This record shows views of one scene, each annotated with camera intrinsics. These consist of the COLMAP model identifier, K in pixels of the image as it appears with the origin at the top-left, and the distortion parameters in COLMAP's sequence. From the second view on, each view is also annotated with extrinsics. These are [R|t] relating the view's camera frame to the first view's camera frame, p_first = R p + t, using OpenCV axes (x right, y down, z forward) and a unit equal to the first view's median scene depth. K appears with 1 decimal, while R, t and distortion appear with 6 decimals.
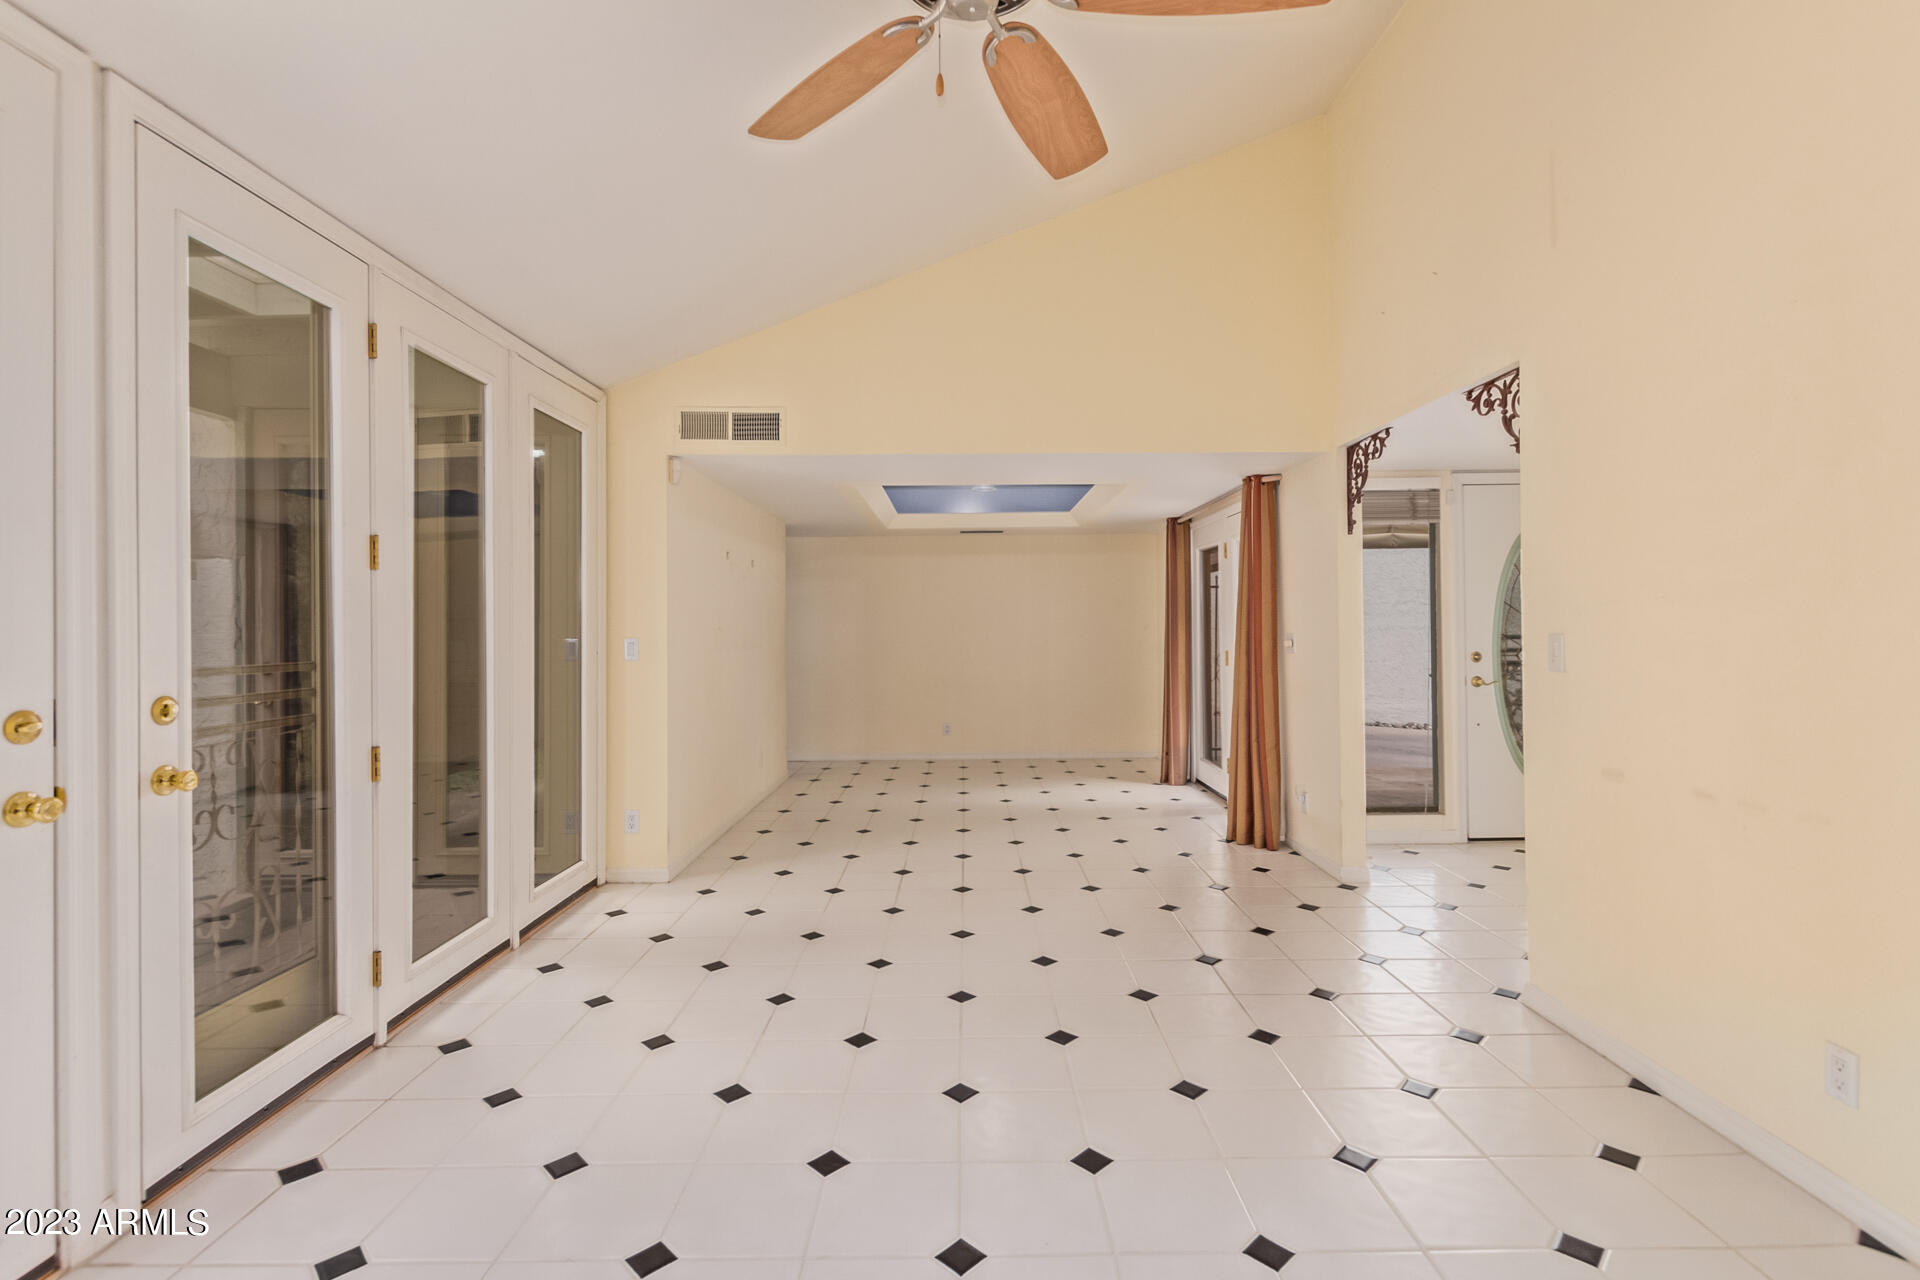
lens RADIAL K [[879.1, 0, 953.2], [0, 879.1, 624.8], [0, 0, 1]] dist [-0.002266, -0.002374]
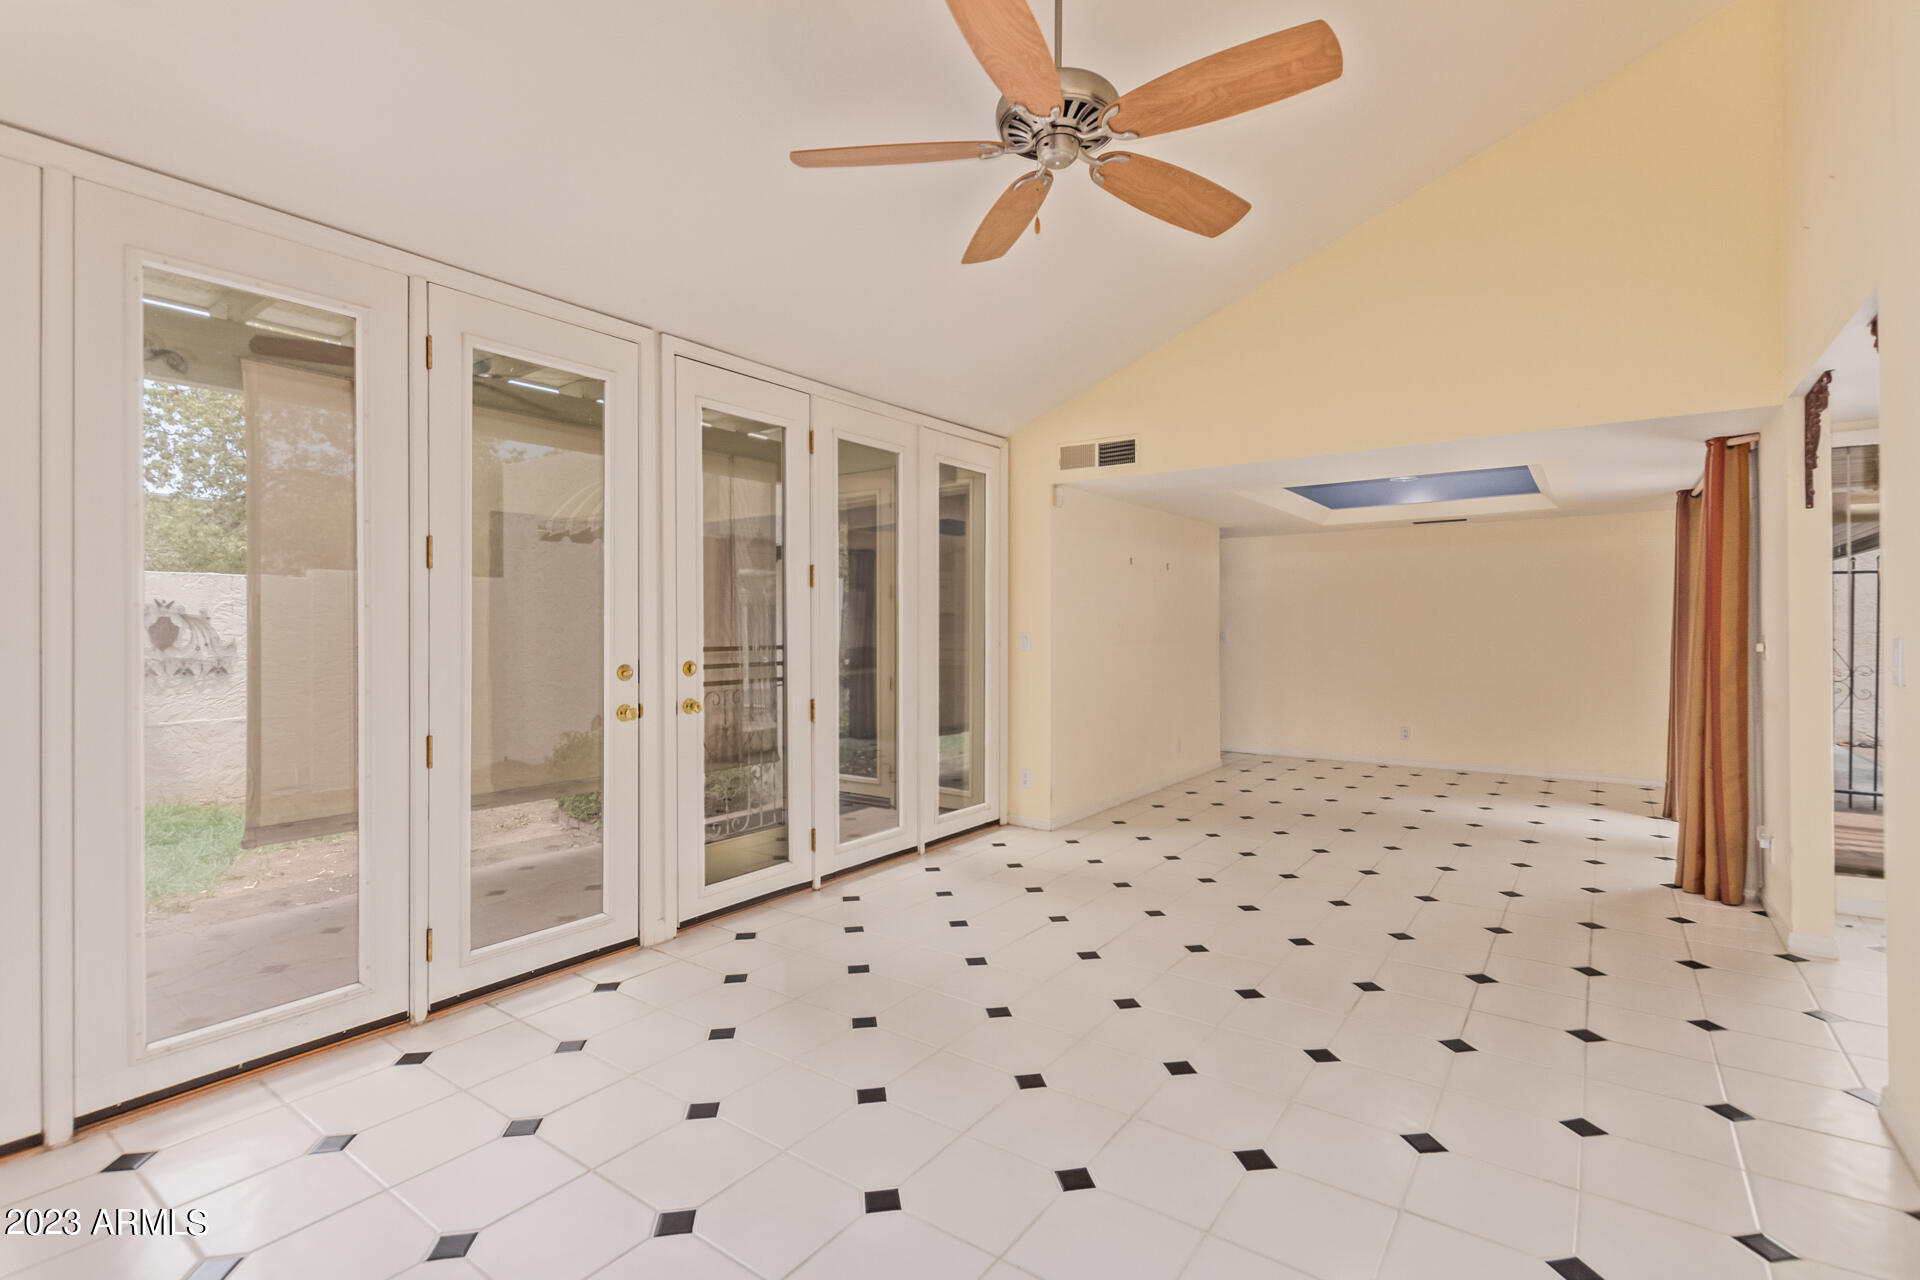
lens RADIAL K [[879.1, 0, 947.2], [0, 879.1, 632.9], [0, 0, 1]] dist [-0.002266, -0.002374]
pose [[0.801002, 0.010432, -0.598571, 0.354294], [-0.002079, 0.999891, 0.014644, -0.003456], [0.598658, -0.010485, 0.800936, -0.088713]]
